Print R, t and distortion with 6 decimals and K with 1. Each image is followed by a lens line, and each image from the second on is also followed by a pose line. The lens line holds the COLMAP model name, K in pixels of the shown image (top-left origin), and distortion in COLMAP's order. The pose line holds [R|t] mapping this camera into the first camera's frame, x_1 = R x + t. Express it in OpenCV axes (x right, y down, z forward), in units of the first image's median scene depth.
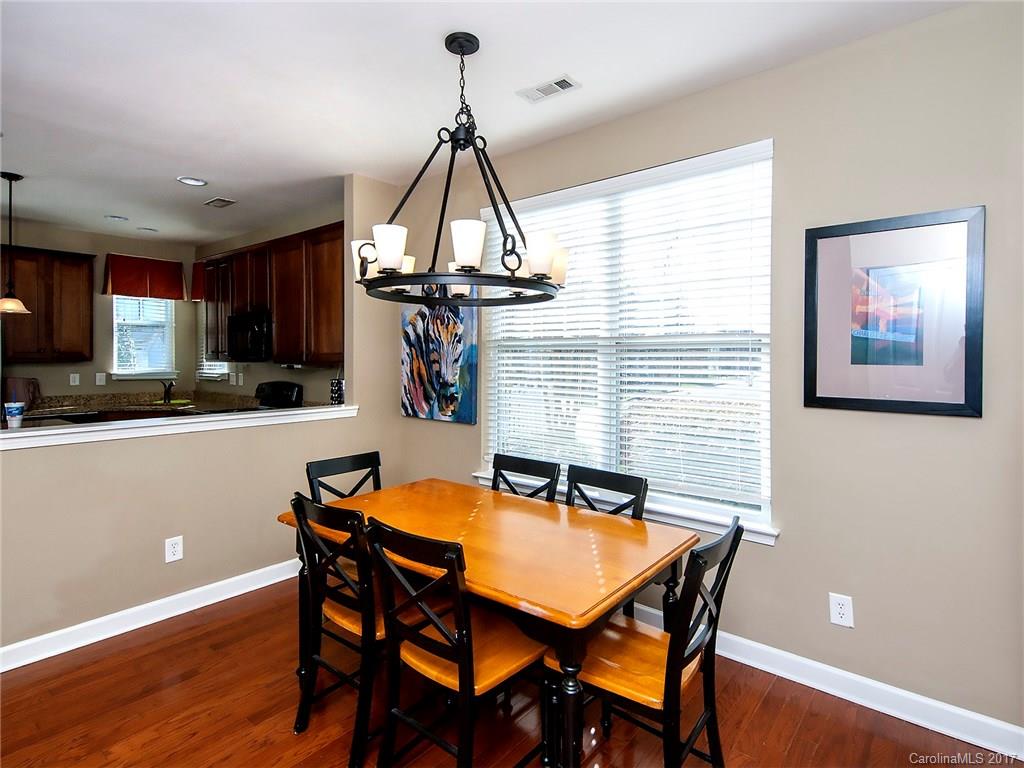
lens RADIAL K [[528.5, 0, 510.2], [0, 528.5, 358.0], [0, 0, 1]] dist [0.010021, -0.001835]
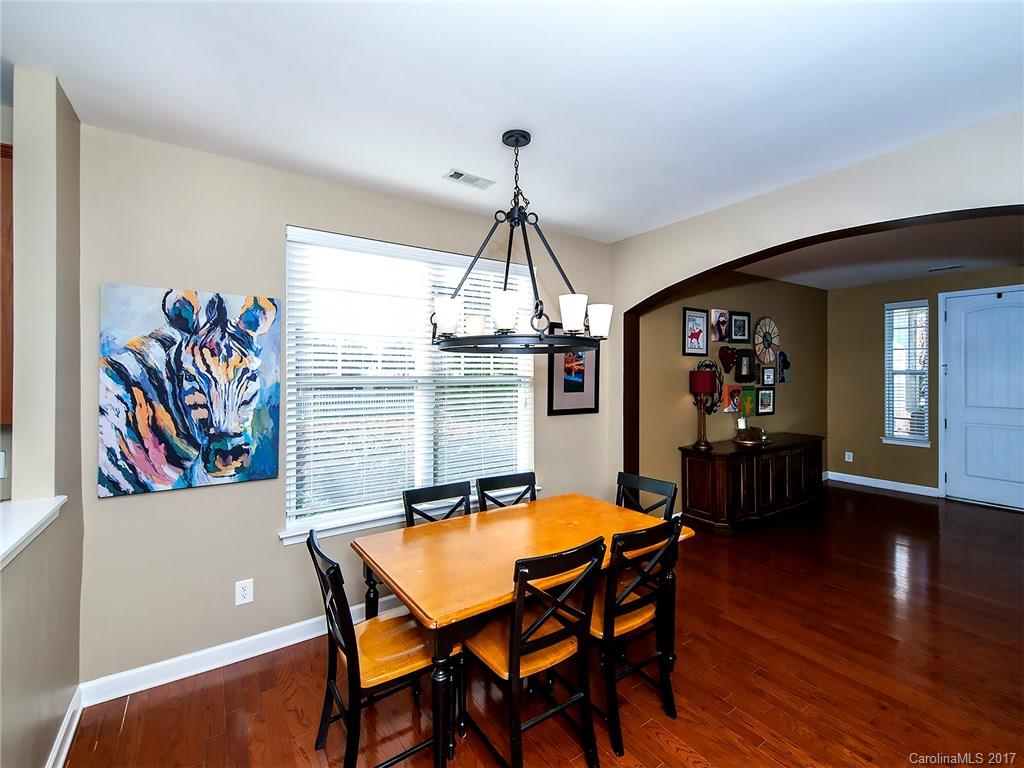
lens RADIAL K [[447.5, 0, 509.2], [0, 447.5, 373.8], [0, 0, 1]] dist [0.010512, -0.003513]
pose [[0.291565, 0.002903, 0.956547, -0.608667], [0.012185, 0.999903, -0.006749, -0.028203], [-0.956473, 0.013624, 0.291501, 0.414556]]
